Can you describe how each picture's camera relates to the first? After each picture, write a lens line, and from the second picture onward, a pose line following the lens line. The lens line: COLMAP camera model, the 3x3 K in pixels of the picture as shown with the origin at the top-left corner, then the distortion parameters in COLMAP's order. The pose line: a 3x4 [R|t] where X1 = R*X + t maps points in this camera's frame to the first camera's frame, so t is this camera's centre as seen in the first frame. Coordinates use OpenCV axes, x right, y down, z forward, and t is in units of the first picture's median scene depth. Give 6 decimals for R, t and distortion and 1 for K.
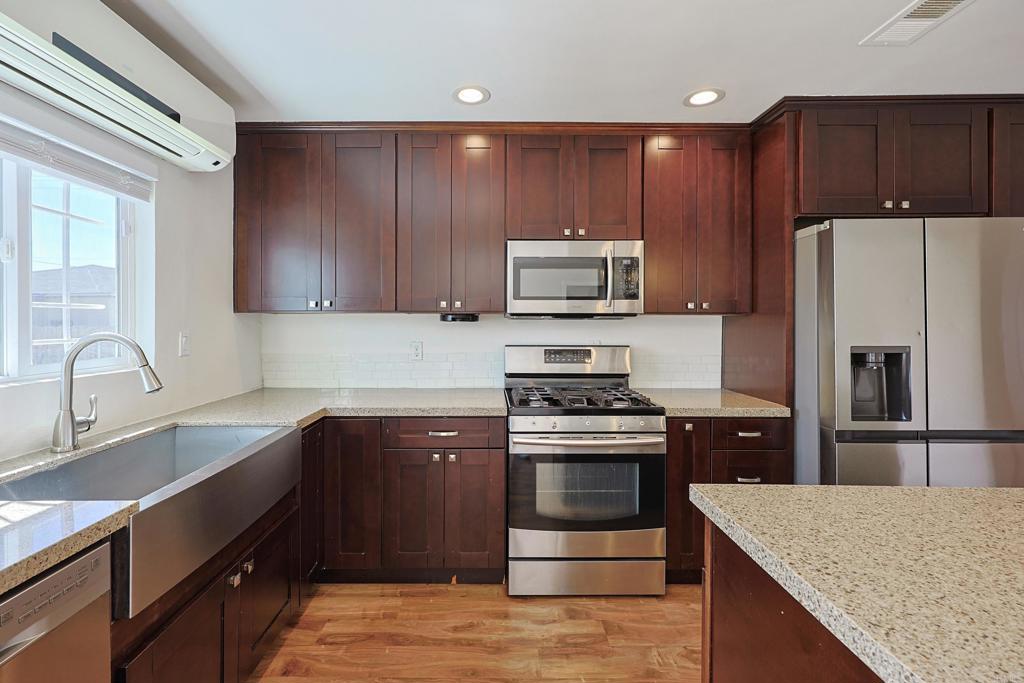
lens RADIAL K [[448.1, 0, 508.7], [0, 448.1, 324.1], [0, 0, 1]] dist [0.005355, 0.000230]
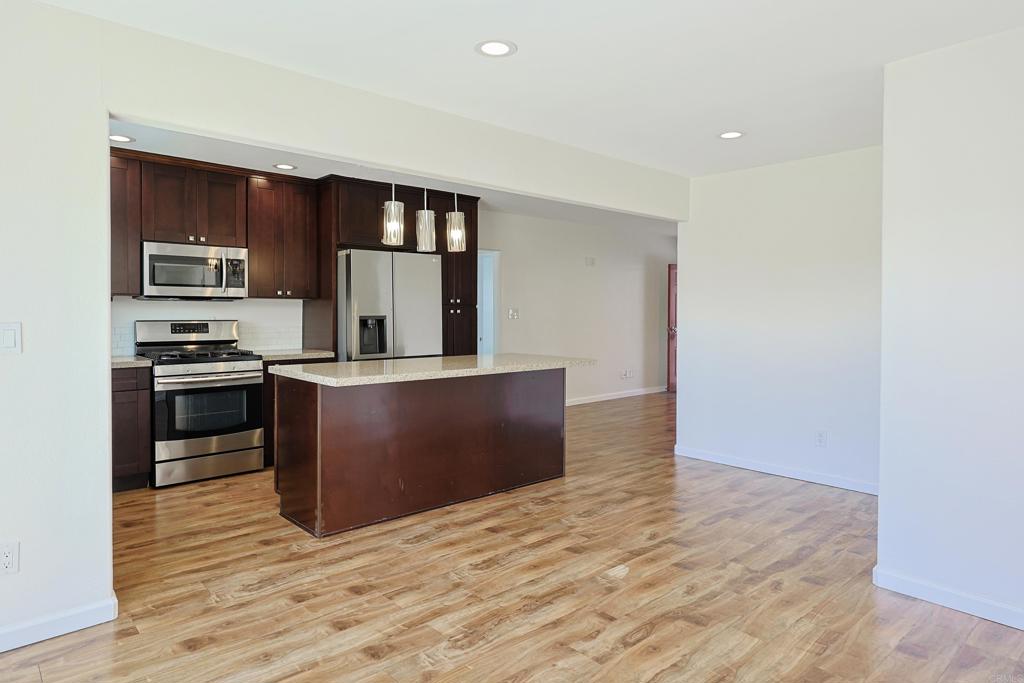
lens RADIAL K [[574.0, 0, 487.1], [0, 574.0, 321.4], [0, 0, 1]] dist [-0.004827, 0.000256]
pose [[0.767414, -0.009782, 0.641077, -0.317228], [0.001308, 0.999905, 0.013691, 0.031940], [-0.641151, -0.009668, 0.767354, -0.988067]]
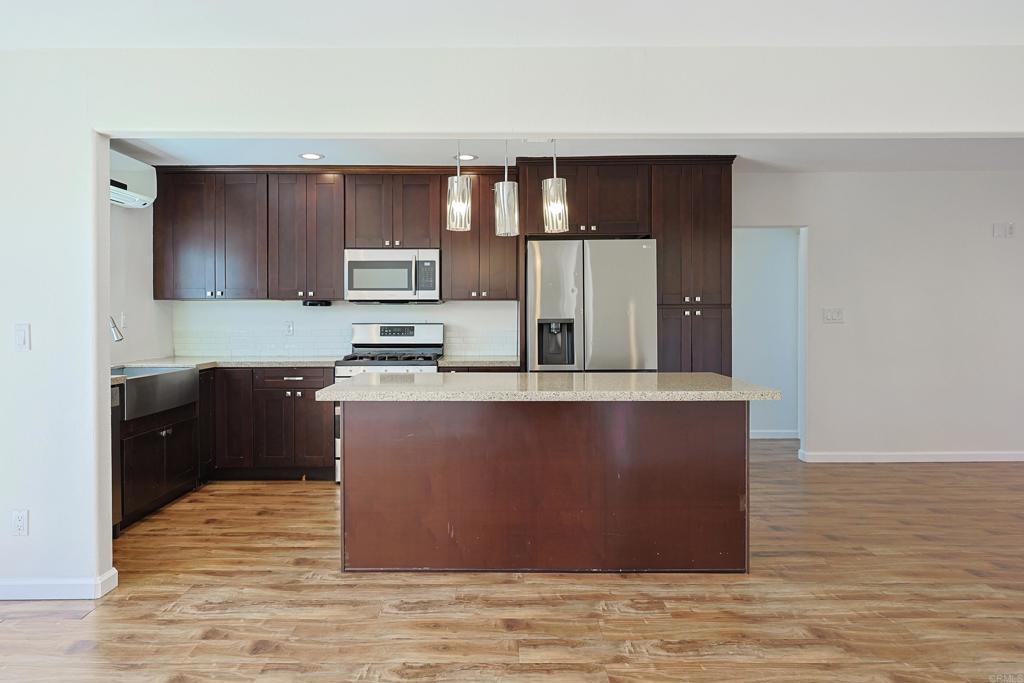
lens RADIAL K [[613.0, 0, 511.4], [0, 613.0, 320.8], [0, 0, 1]] dist [-0.000718, -0.001046]
pose [[0.999943, -0.003298, 0.010118, 0.512693], [0.003252, 0.999984, 0.004625, 0.035940], [-0.010133, -0.004592, 0.999938, -0.974461]]
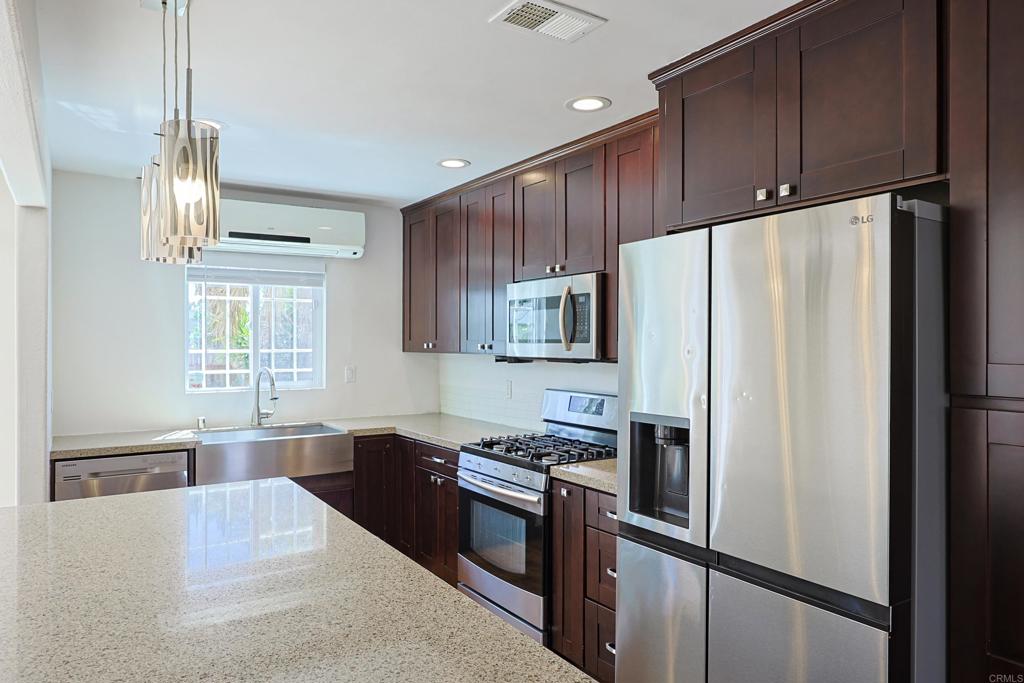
lens RADIAL K [[678.4, 0, 512.0], [0, 678.4, 341.5], [0, 0, 1]] dist [0.005334, 0.000823]
pose [[0.553596, -0.001633, -0.832784, 1.273626], [-0.002749, 0.999989, -0.003789, -0.051131], [0.832781, 0.004387, 0.553586, 0.163367]]
